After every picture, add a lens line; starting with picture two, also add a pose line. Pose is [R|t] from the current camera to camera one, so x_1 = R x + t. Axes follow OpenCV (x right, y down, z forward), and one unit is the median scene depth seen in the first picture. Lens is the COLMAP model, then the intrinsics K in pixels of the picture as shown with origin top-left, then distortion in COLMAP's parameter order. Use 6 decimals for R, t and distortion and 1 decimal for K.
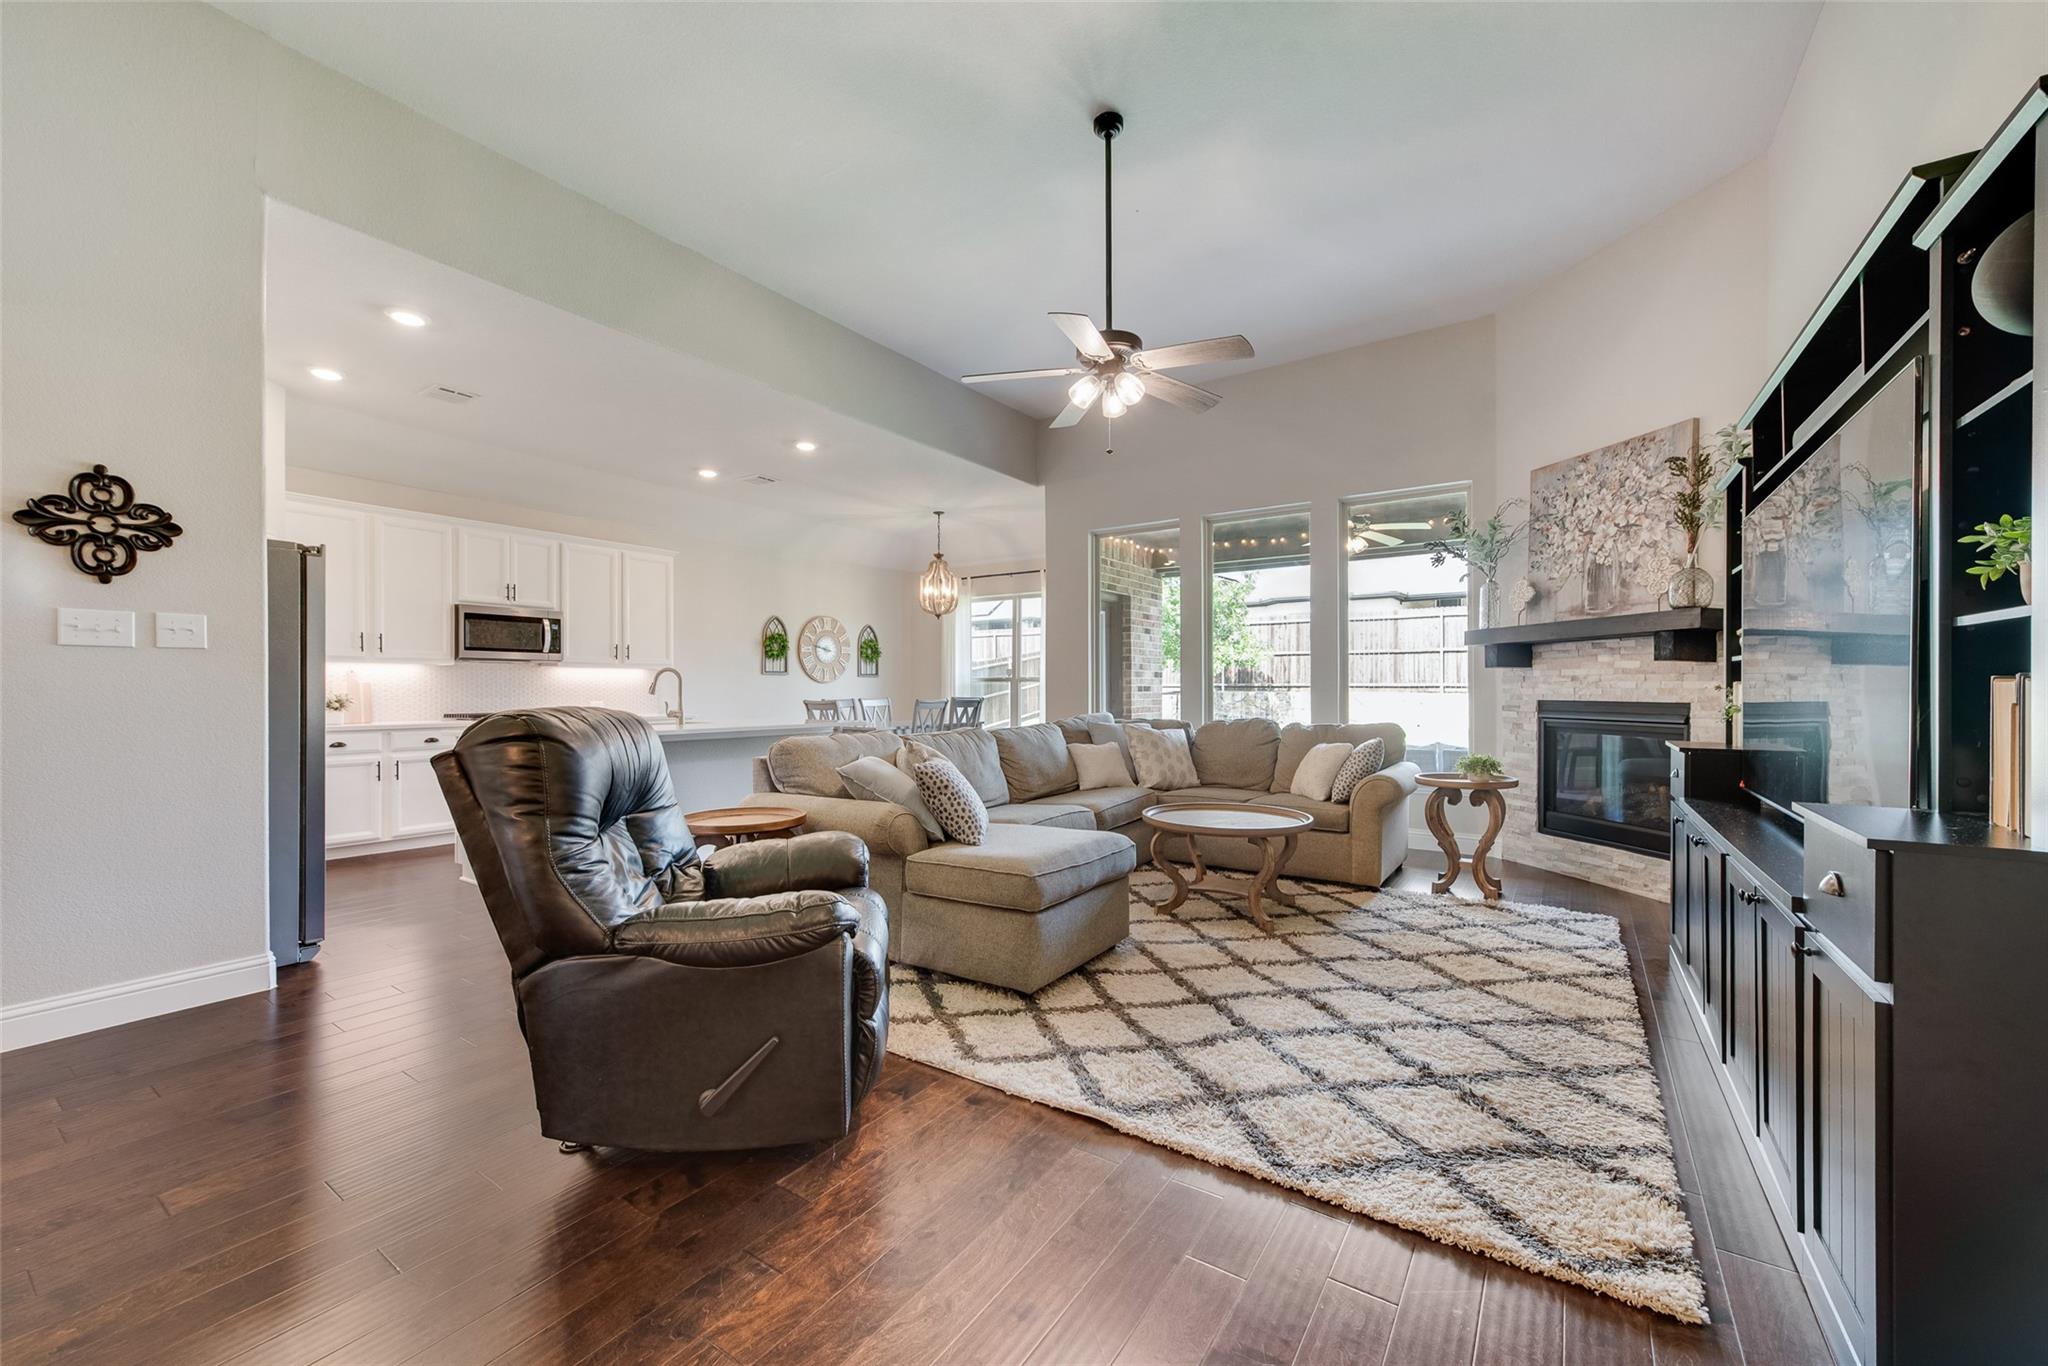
lens RADIAL K [[804.0, 0, 1014.6], [0, 804.0, 688.4], [0, 0, 1]] dist [0.006749, -0.000098]
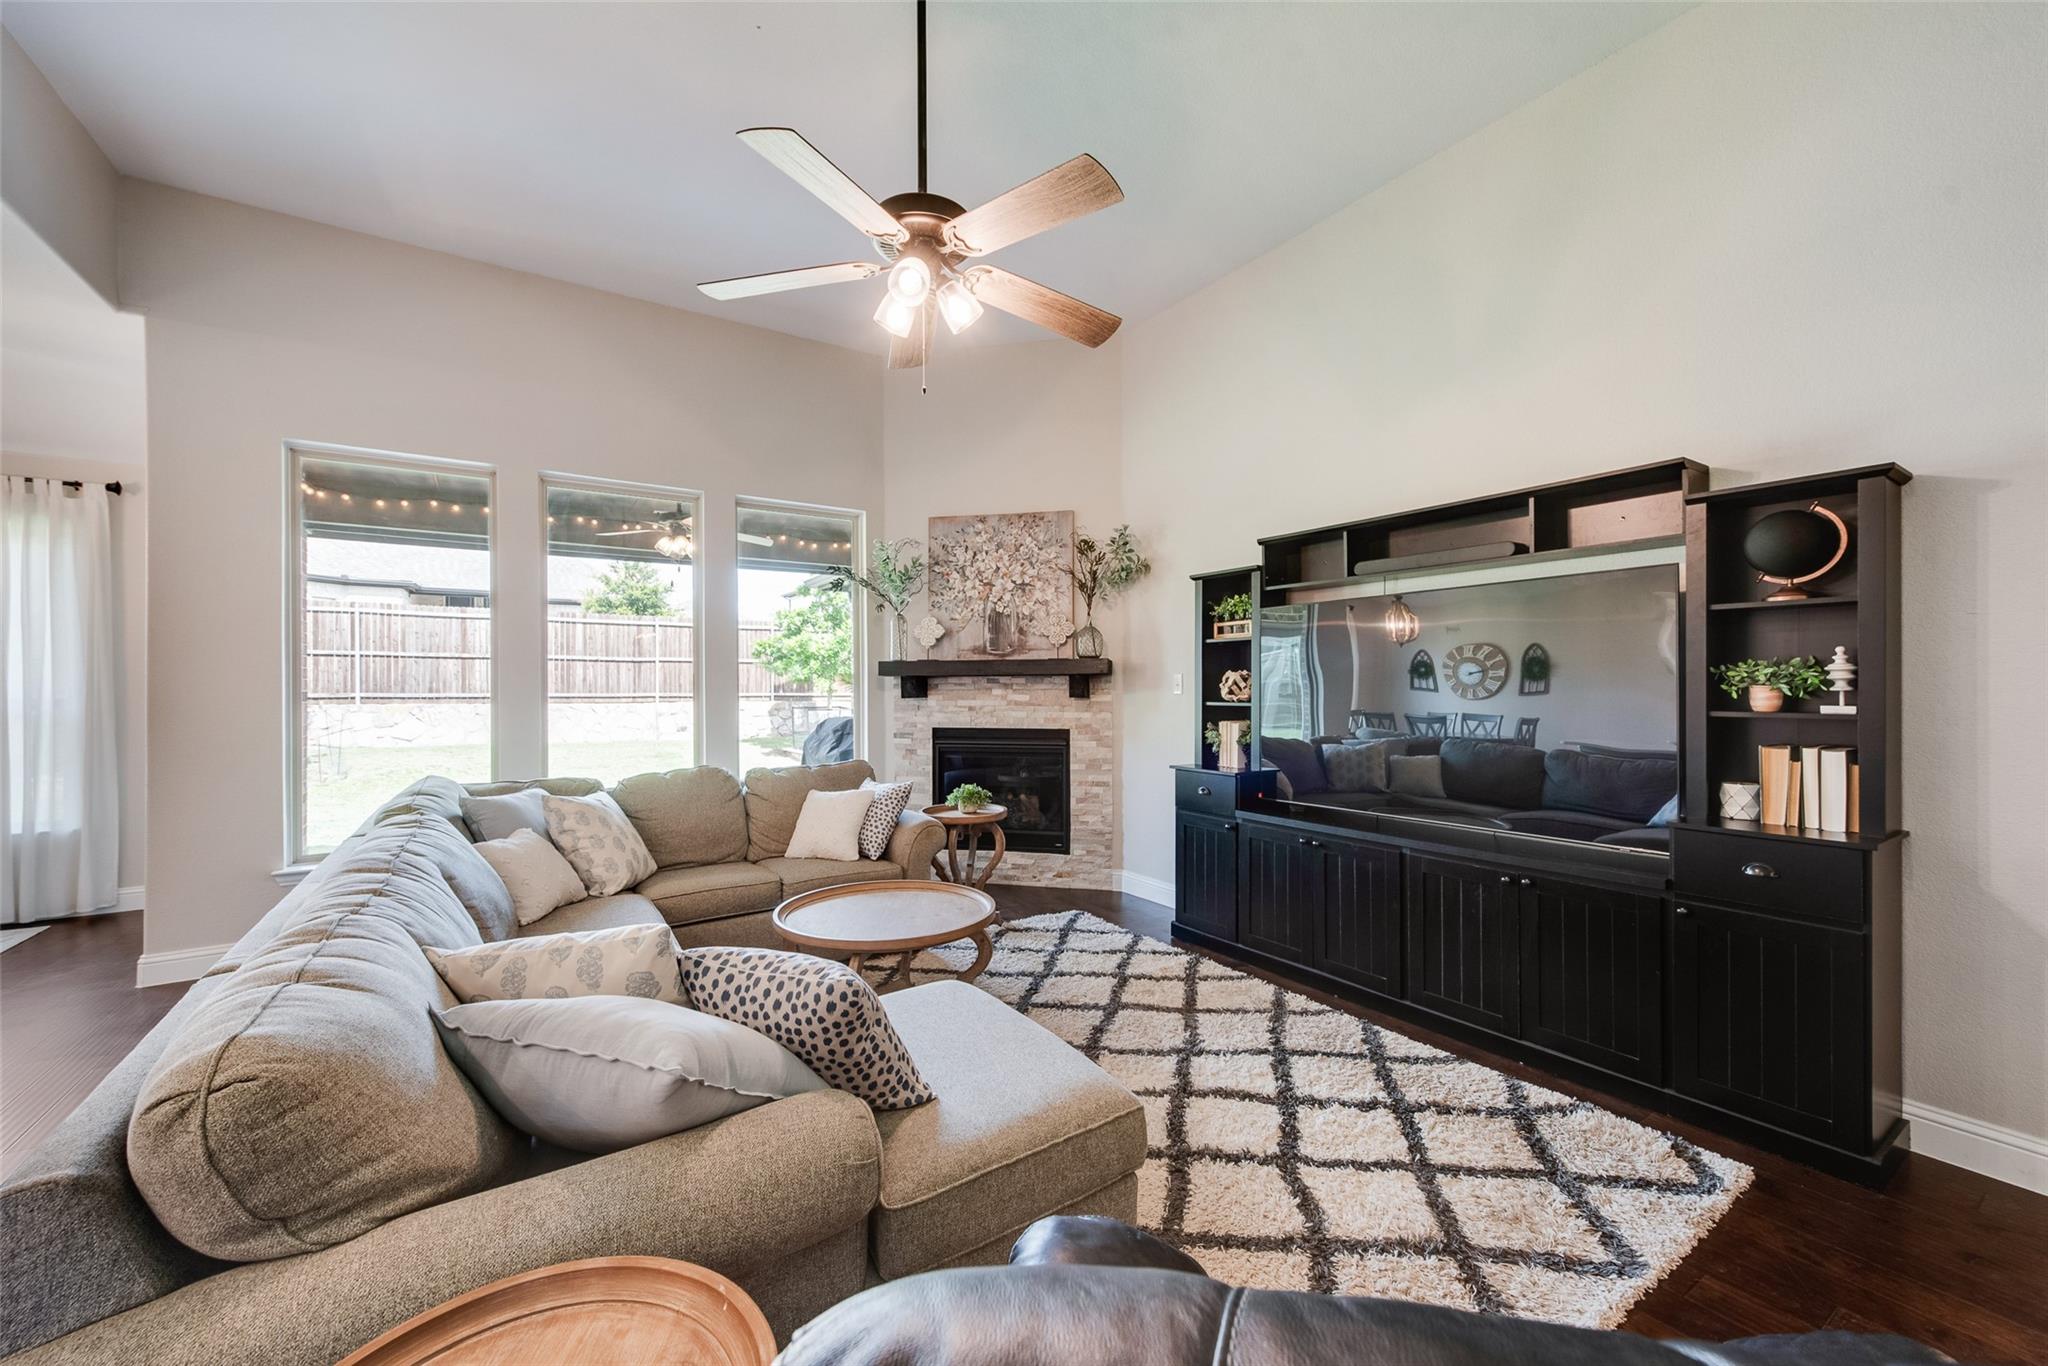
lens RADIAL K [[797.9, 0, 1015.2], [0, 797.9, 686.9], [0, 0, 1]] dist [0.007184, -0.000039]
pose [[0.384955, 0.000298, 0.922935, -0.336737], [0.001547, 0.999998, -0.000968, -0.043304], [-0.922934, 0.001800, 0.384953, 0.521480]]
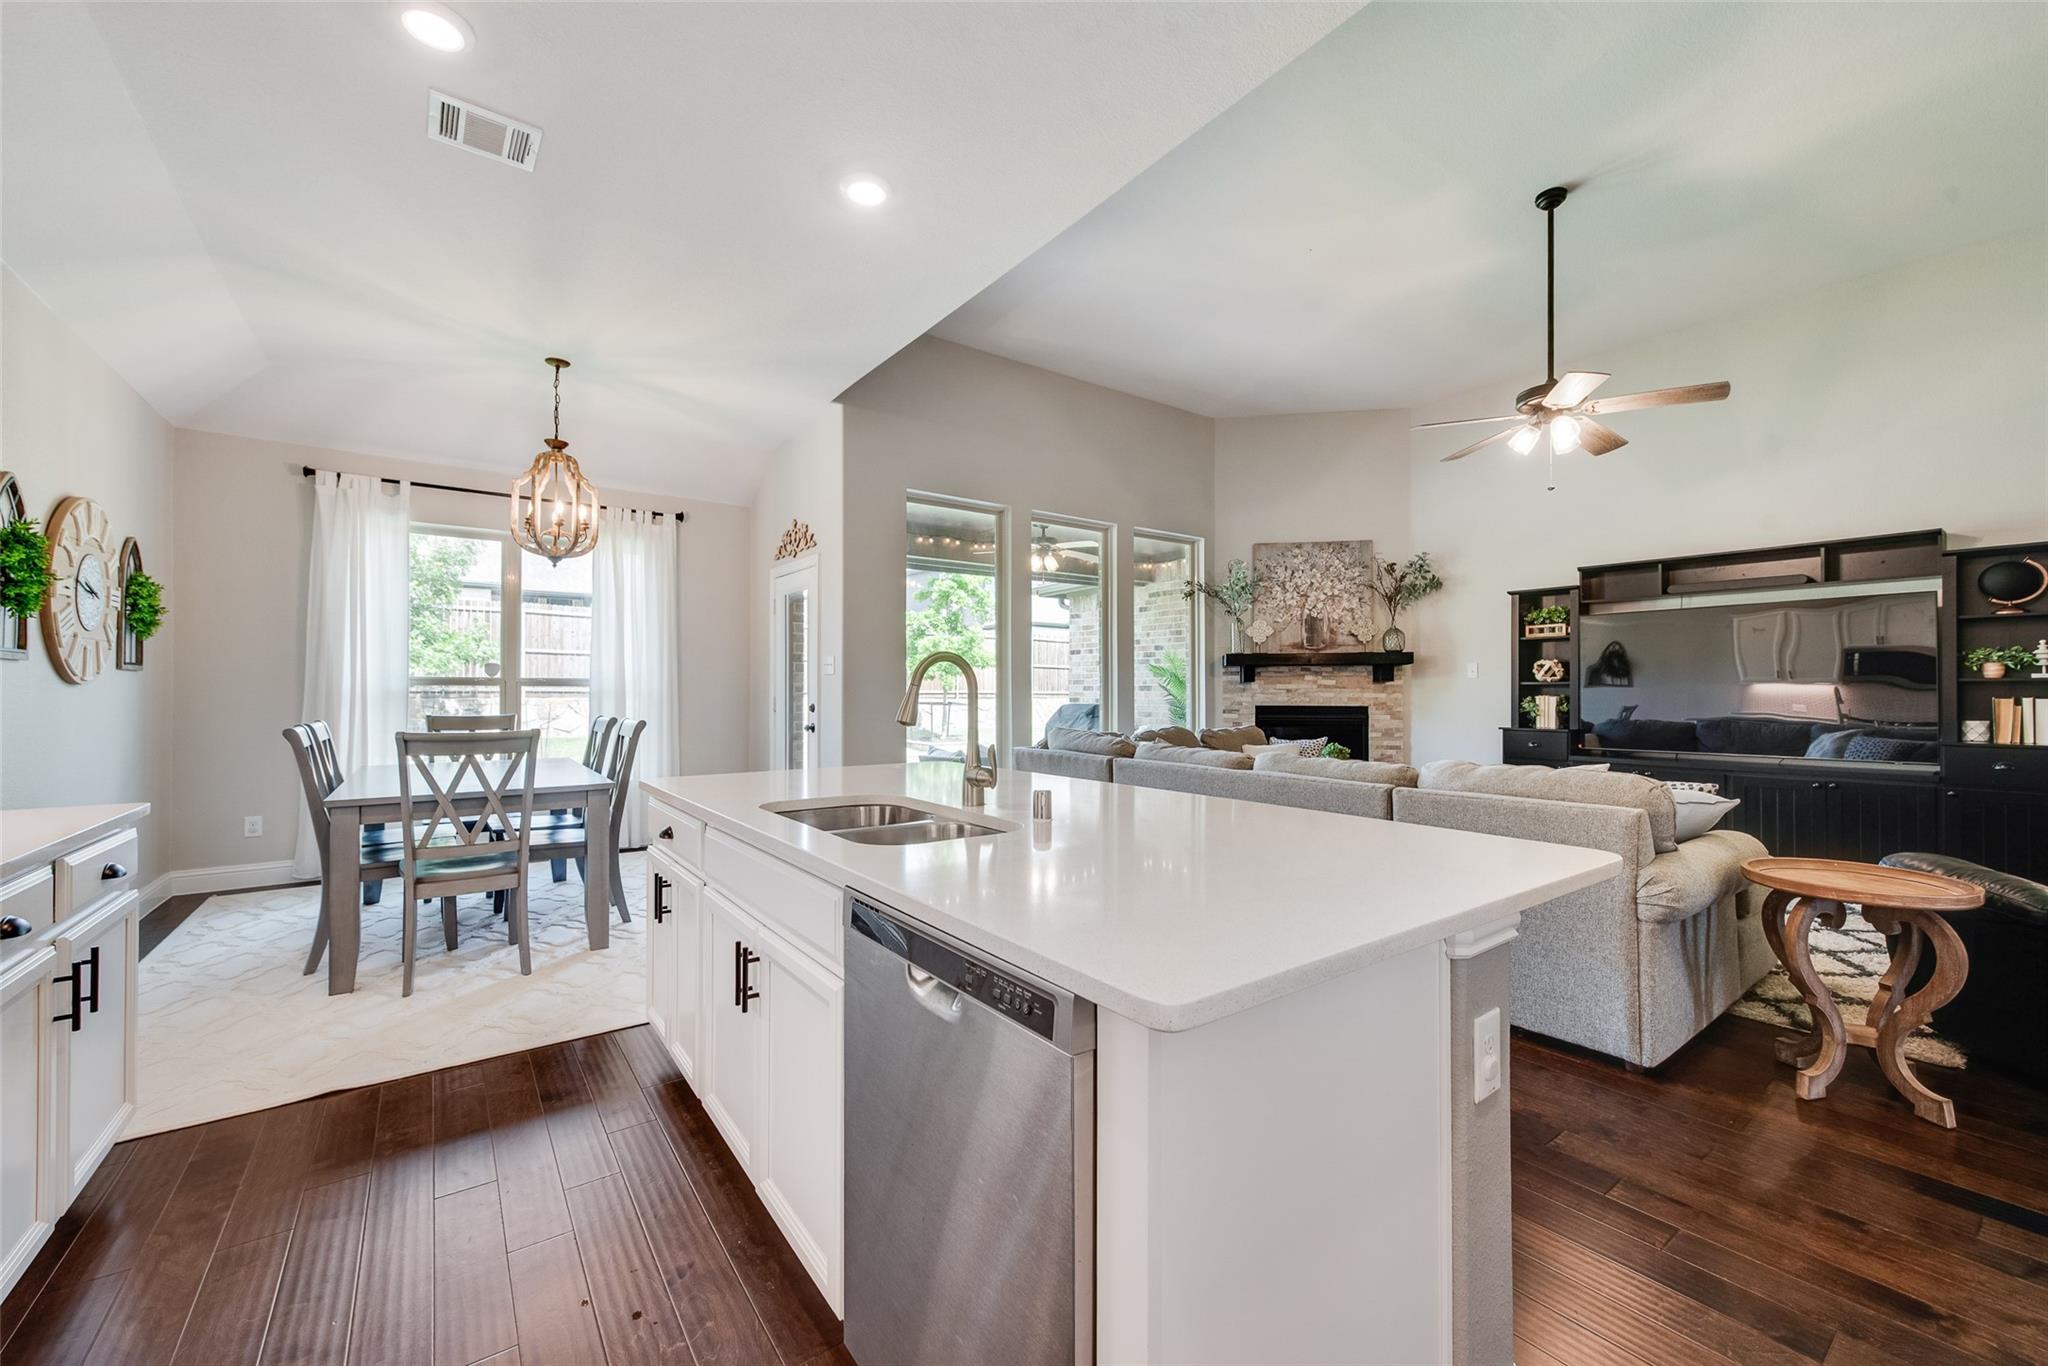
lens RADIAL K [[797.9, 0, 1015.2], [0, 797.9, 686.9], [0, 0, 1]] dist [0.007184, -0.000039]
pose [[0.334486, 0.007038, 0.942374, -0.891626], [-0.000925, 0.999974, -0.007140, -0.008714], [-0.942400, 0.001517, 0.334484, 1.011208]]
